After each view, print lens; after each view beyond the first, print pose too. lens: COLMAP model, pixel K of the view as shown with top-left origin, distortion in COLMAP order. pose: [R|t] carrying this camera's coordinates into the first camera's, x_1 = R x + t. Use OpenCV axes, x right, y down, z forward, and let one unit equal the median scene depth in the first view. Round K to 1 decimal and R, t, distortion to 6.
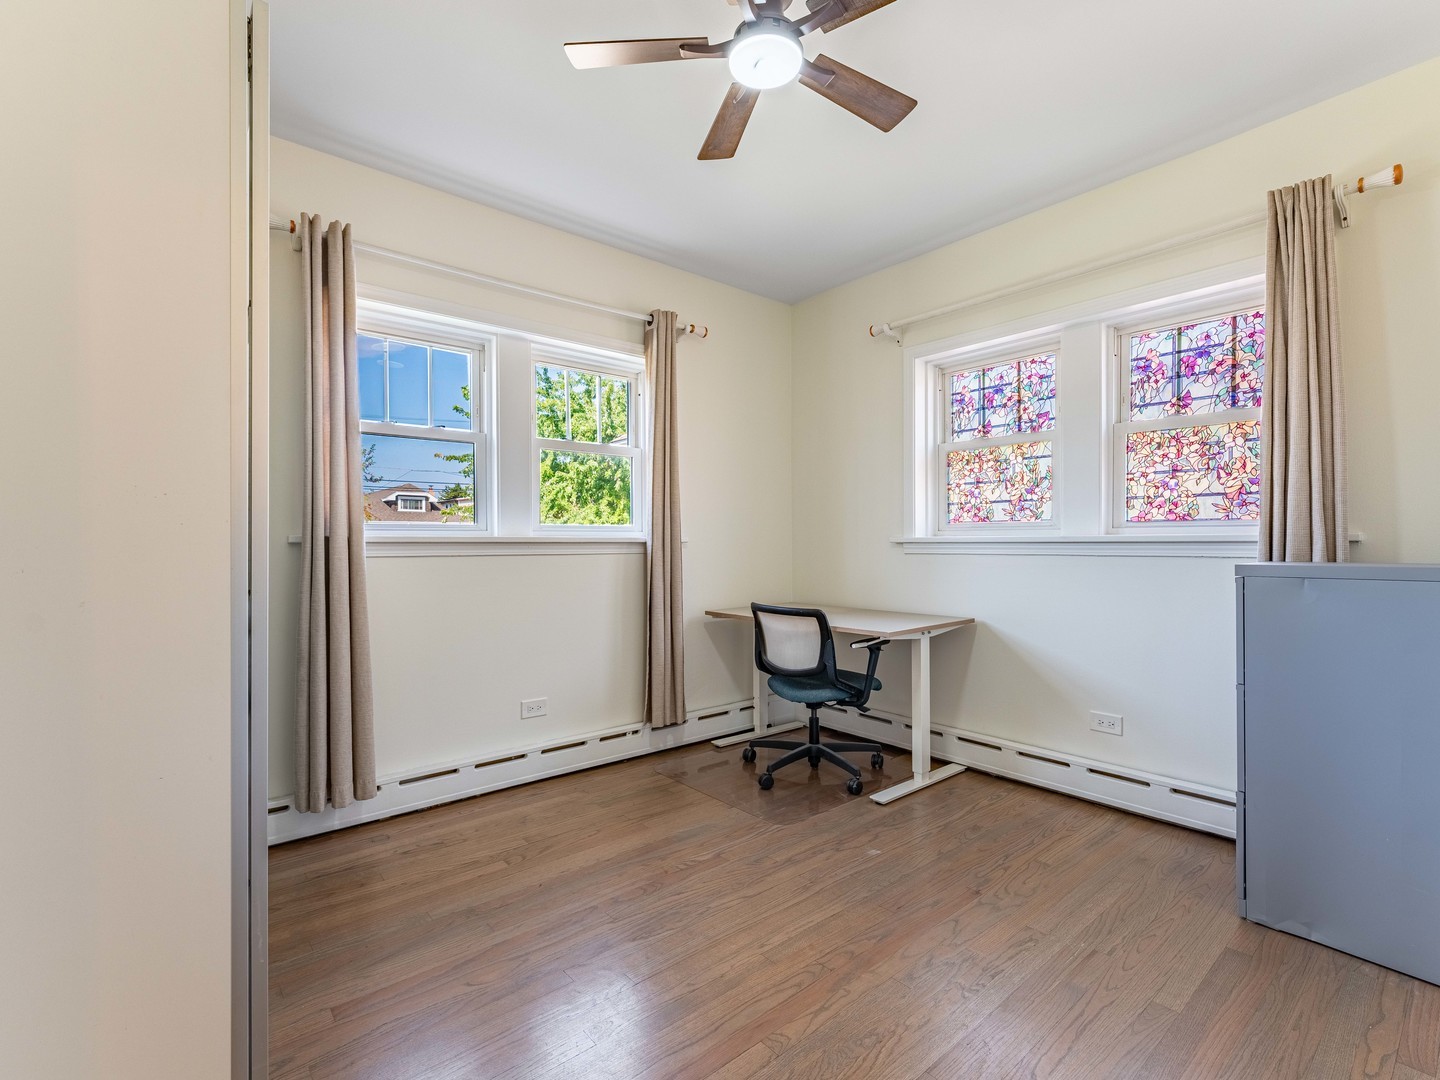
lens RADIAL K [[666.7, 0, 720.0], [0, 666.7, 540.0], [0, 0, 1]] dist [0.000291, 0.000101]
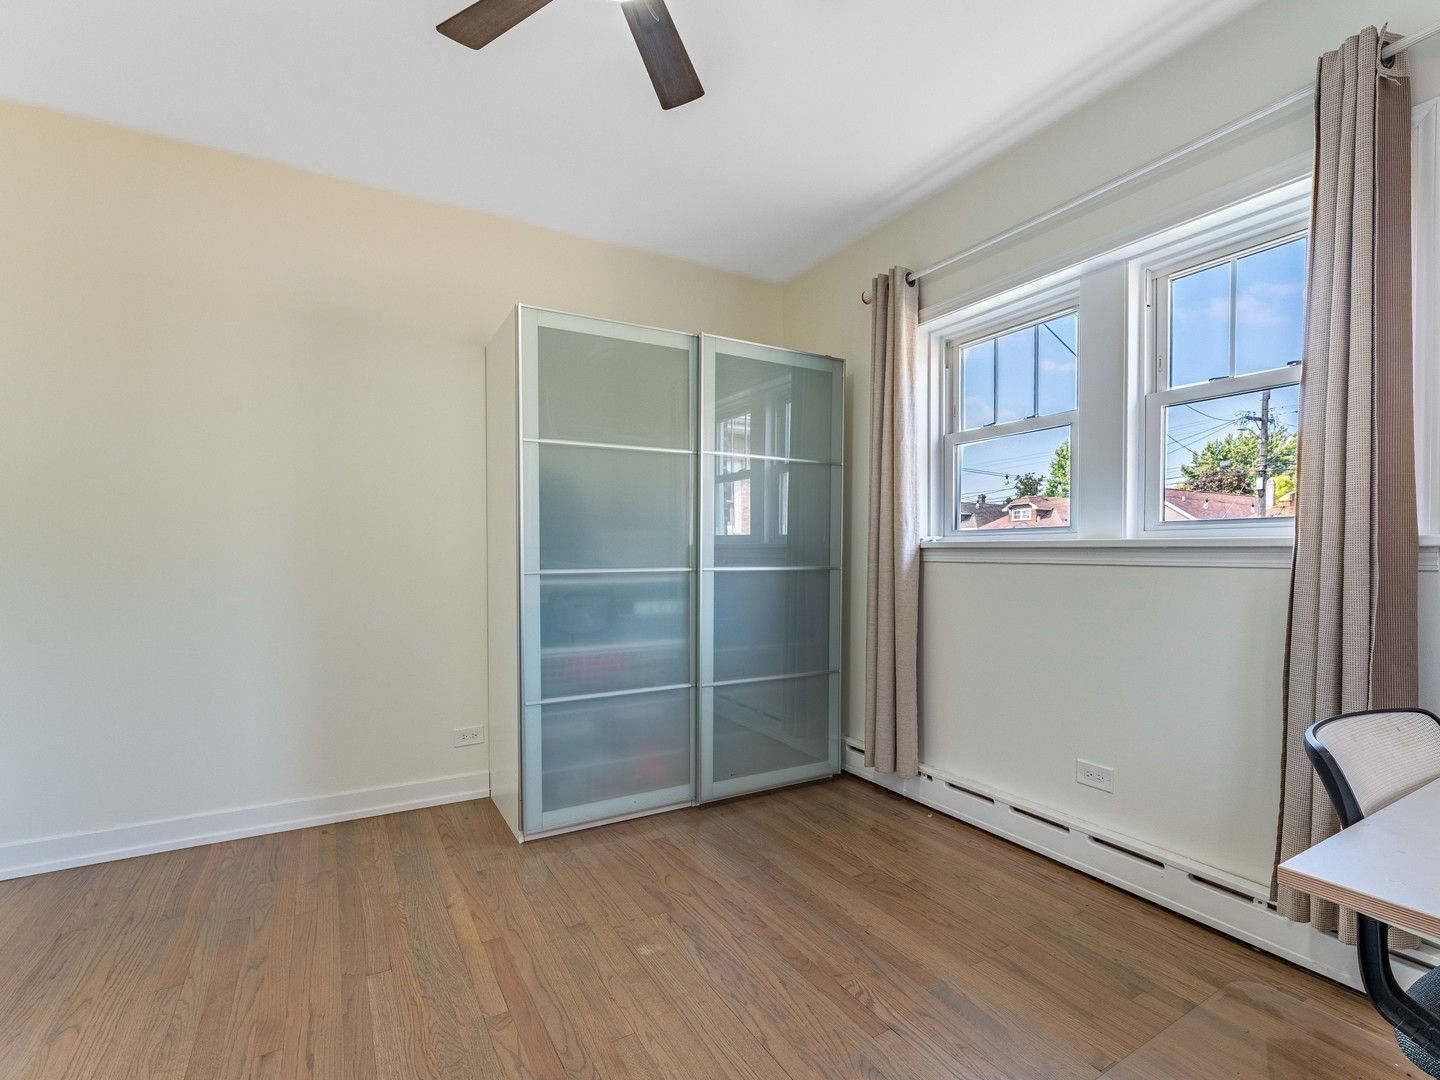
lens RADIAL K [[666.7, 0, 720.0], [0, 666.7, 540.0], [0, 0, 1]] dist [0.000291, 0.000101]
pose [[-0.160772, -0.012476, -0.986913, 0.612144], [0.001119, 0.999917, -0.012823, 0.005354], [0.986991, -0.003166, -0.160744, 0.860141]]
